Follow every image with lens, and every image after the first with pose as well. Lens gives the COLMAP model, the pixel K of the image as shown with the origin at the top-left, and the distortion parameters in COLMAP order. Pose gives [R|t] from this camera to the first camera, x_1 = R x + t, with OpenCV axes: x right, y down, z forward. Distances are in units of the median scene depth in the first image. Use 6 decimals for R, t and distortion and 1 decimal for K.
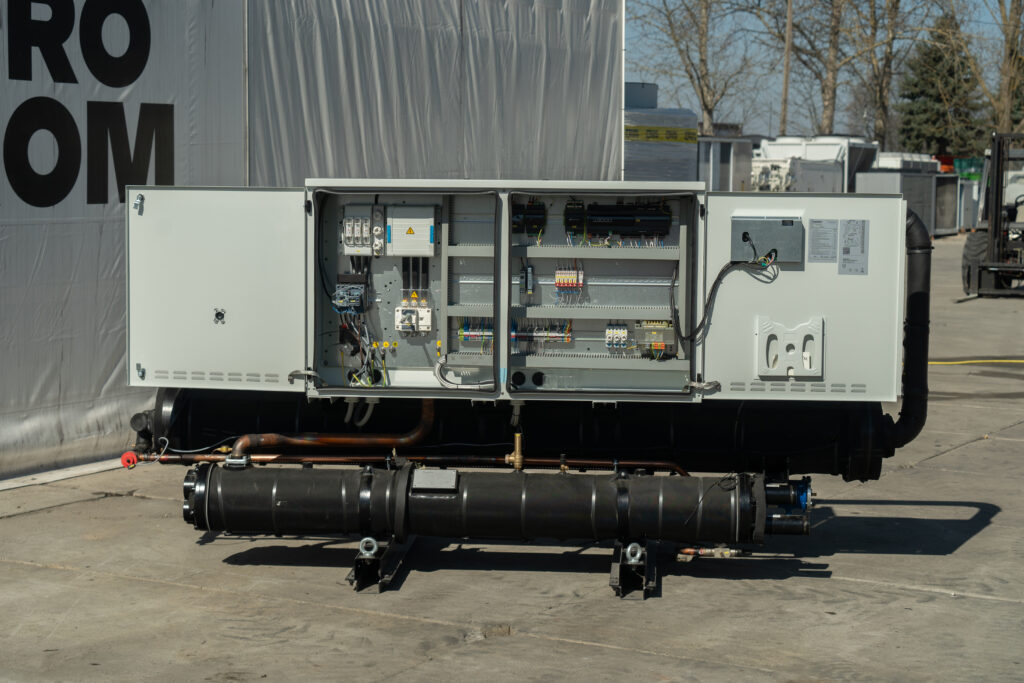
lens RADIAL K [[1951.4, 0, 479.6], [0, 1951.4, 341.8], [0, 0, 1]] dist [-0.021164, 0.048506]
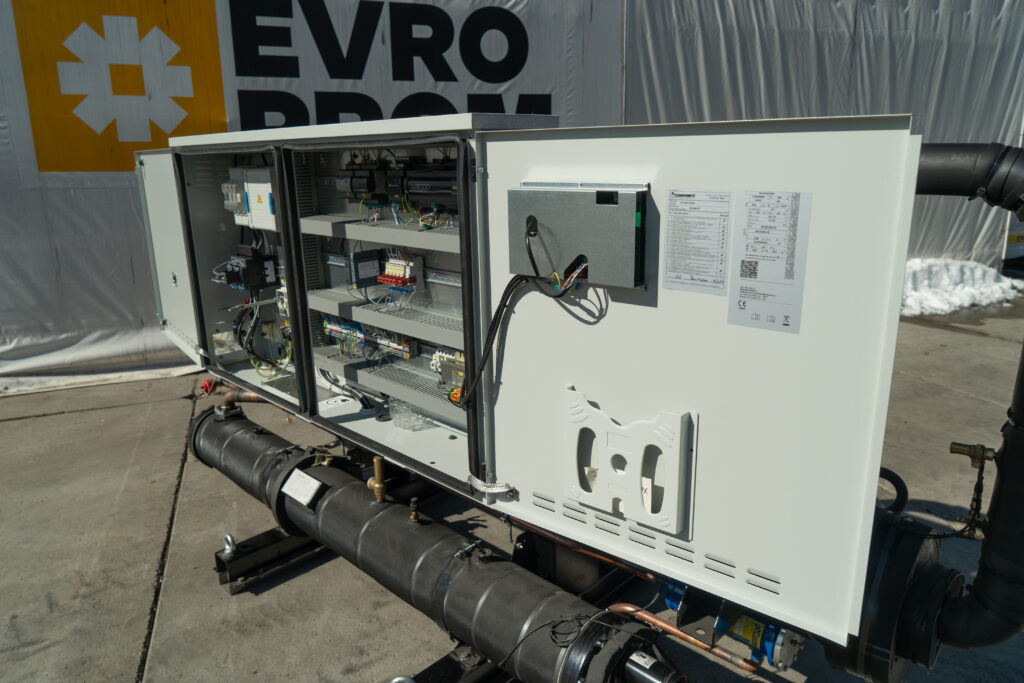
lens RADIAL K [[689.4, 0, 518.6], [0, 689.4, 331.9], [0, 0, 1]] dist [-0.021541, 0.005835]
pose [[0.777284, 0.134738, -0.614553, 0.218697], [-0.029910, 0.983608, 0.177822, -0.052619], [0.628439, -0.119837, 0.768572, 0.781217]]
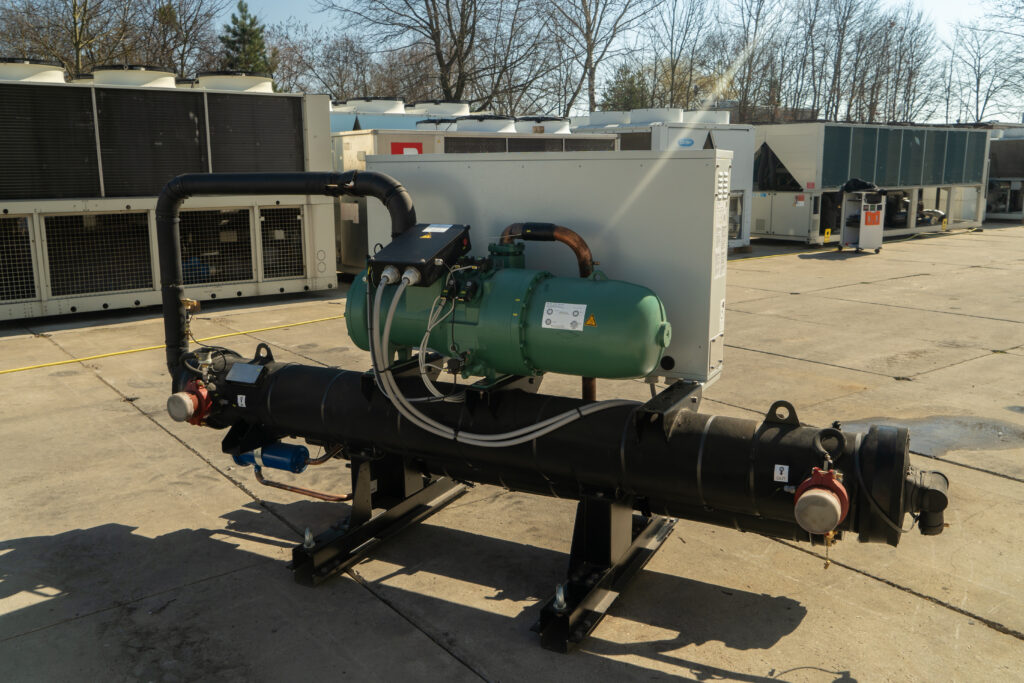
lens RADIAL K [[875.1, 0, 512.0], [0, 875.1, 341.5], [0, 0, 1]] dist [-0.007268, -0.003864]
pose [[-0.922785, -0.076763, 0.377591, -0.148132], [0.032787, 0.960757, 0.275445, -0.107132], [-0.383918, 0.266557, -0.884056, 1.340915]]
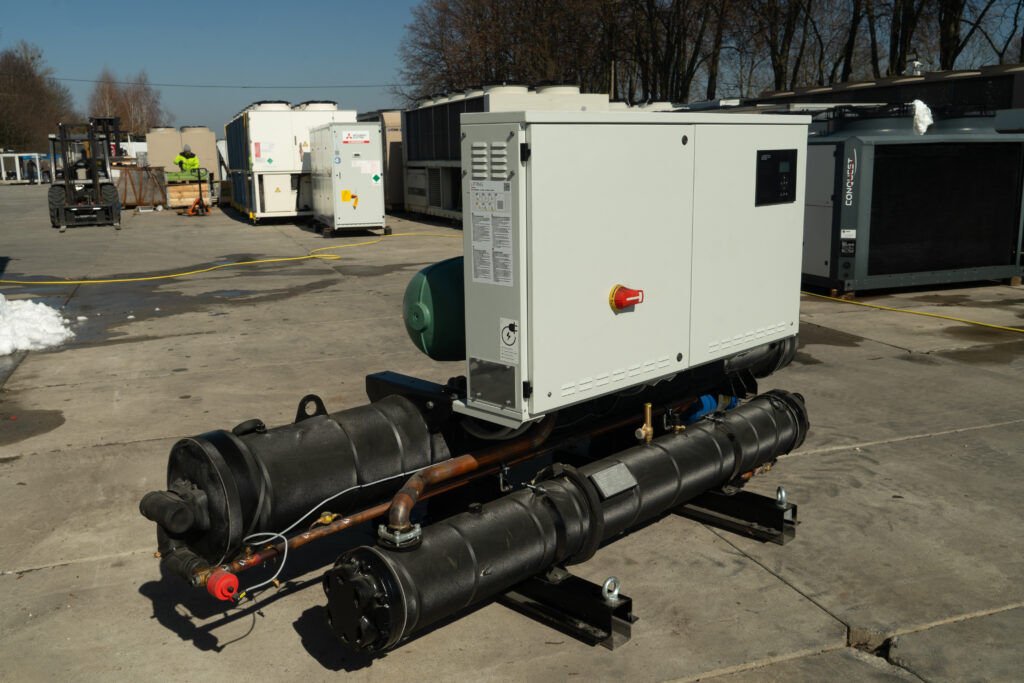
lens RADIAL K [[930.3, 0, 512.0], [0, 930.3, 341.5], [0, 0, 1]] dist [-0.001437, 0.017663]
pose [[0.645693, -0.177363, 0.742713, -0.318048], [0.092446, 0.983653, 0.154531, -0.050770], [-0.757981, -0.031119, 0.651534, 0.727109]]
